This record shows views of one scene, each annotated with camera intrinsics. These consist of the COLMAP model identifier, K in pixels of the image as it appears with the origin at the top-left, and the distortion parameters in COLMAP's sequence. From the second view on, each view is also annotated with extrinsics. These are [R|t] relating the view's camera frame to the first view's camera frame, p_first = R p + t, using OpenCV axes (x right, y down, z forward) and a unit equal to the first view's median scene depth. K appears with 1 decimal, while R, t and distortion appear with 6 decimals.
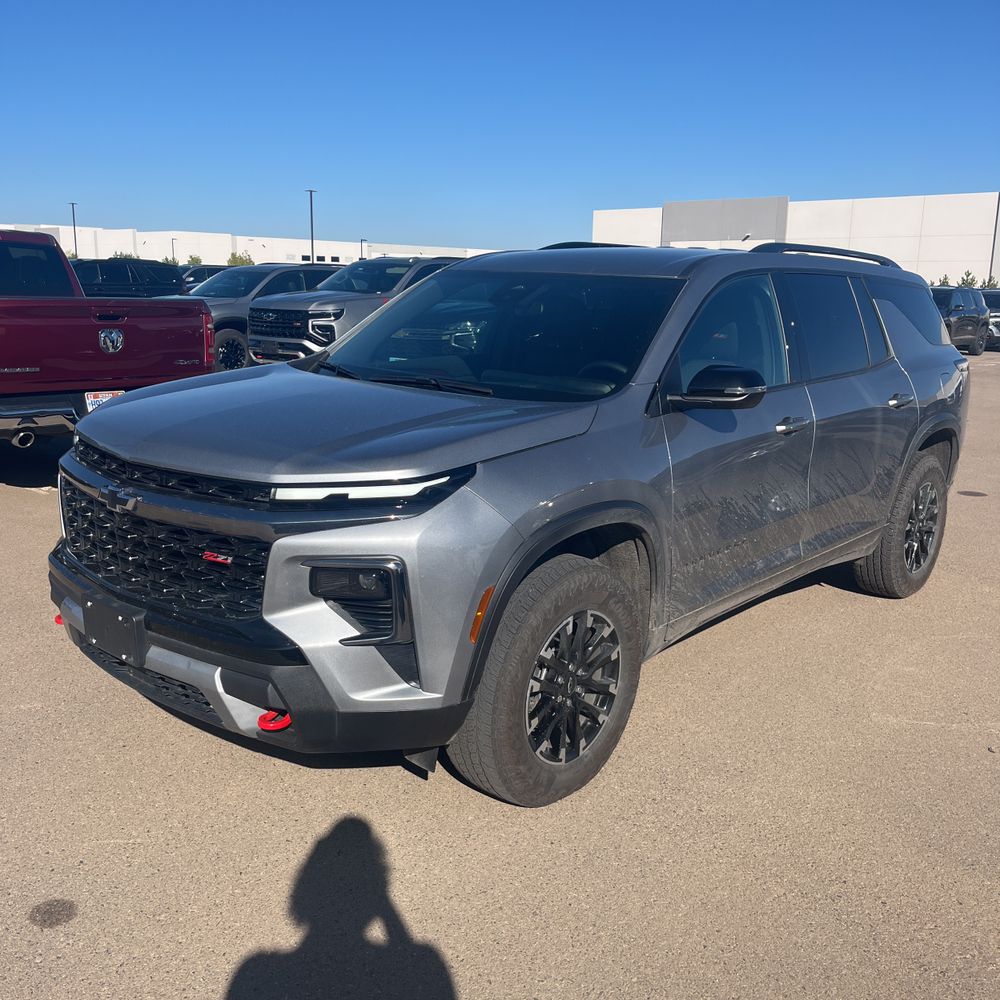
lens RADIAL K [[1022.6, 0, 498.1], [0, 1022.6, 498.7], [0, 0, 1]] dist [0.020020, 0.000000]
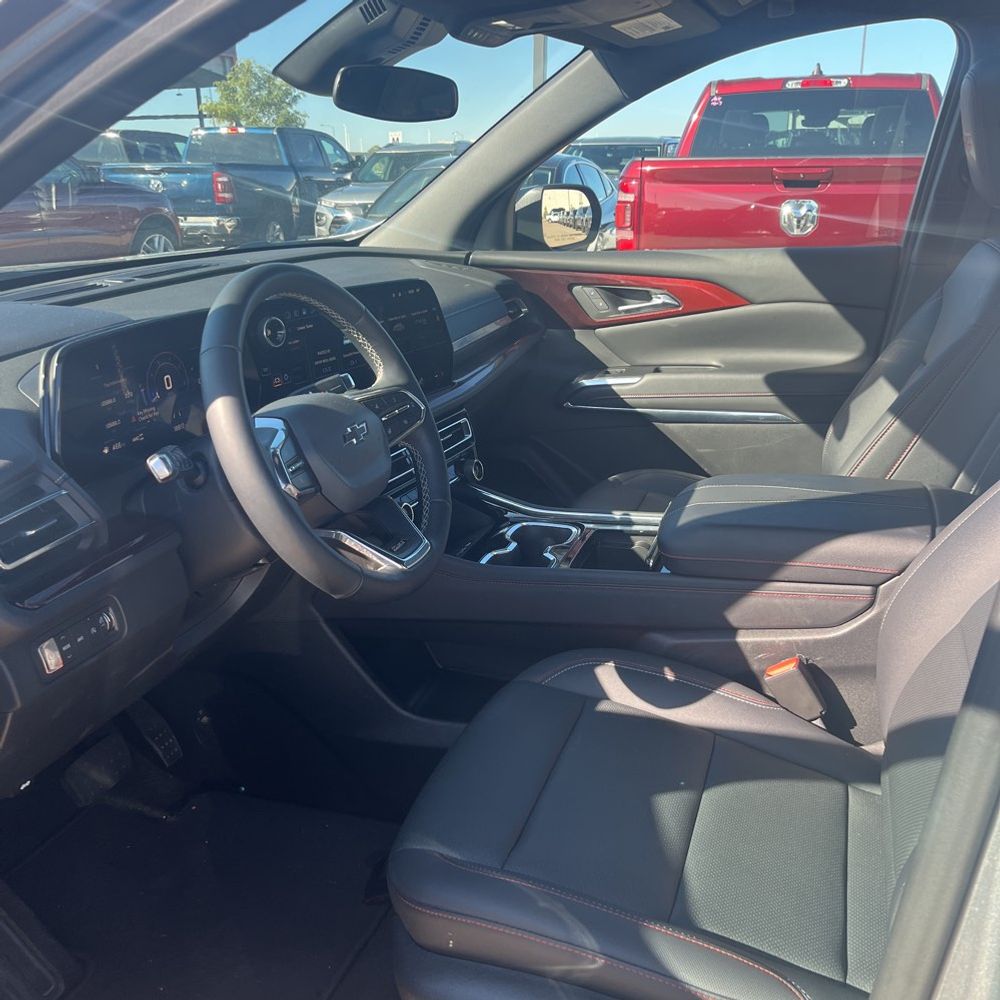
lens RADIAL K [[1022.6, 0, 504.8], [0, 1022.6, 492.3], [0, 0, 1]] dist [0.020020, 0.000000]
pose [[0.390489, 0.252363, -0.885342, 0.459387], [-0.166350, 0.965206, 0.201757, -0.171683], [0.905453, 0.068493, 0.418883, 1.141785]]
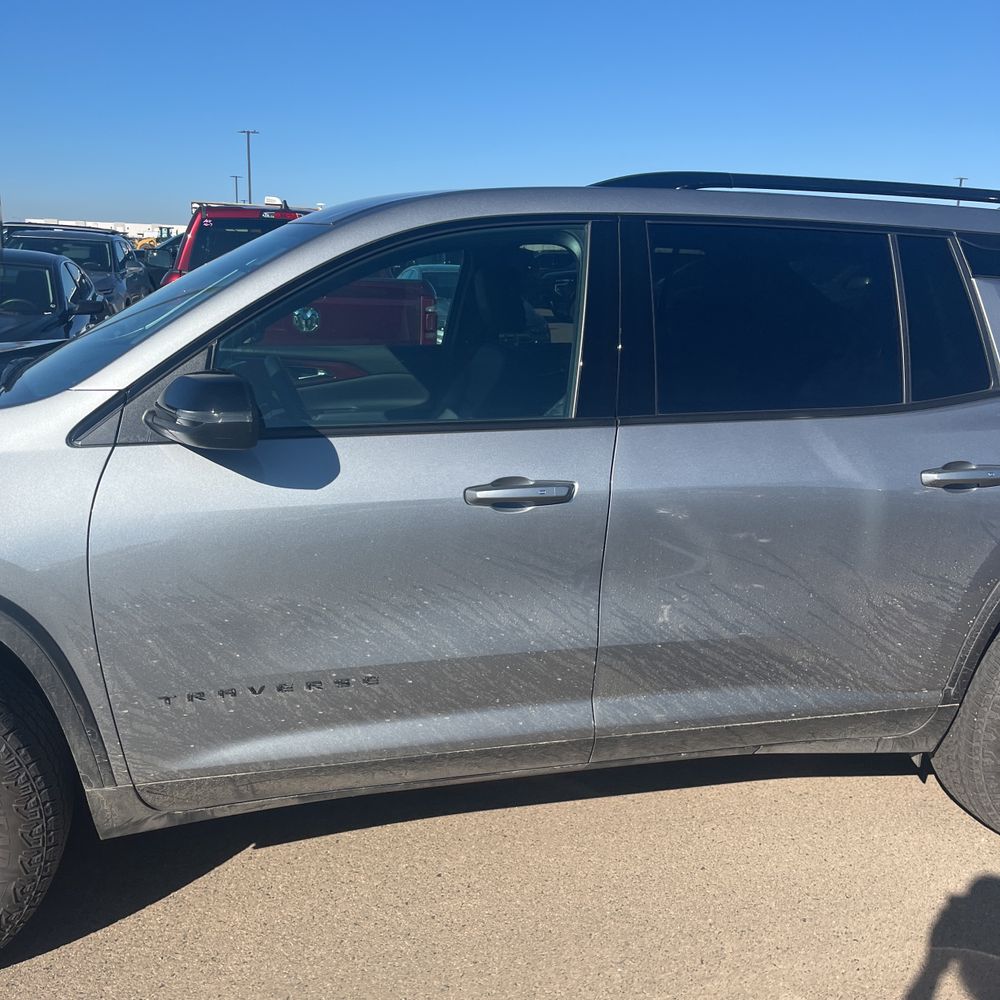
lens RADIAL K [[1022.6, 0, 509.2], [0, 1022.6, 502.7], [0, 0, 1]] dist [0.020020, 0.000000]
pose [[0.822139, 0.134519, -0.553165, 0.720255], [-0.131350, 0.990287, 0.045600, -0.110769], [0.553926, 0.035169, 0.831822, 0.660546]]
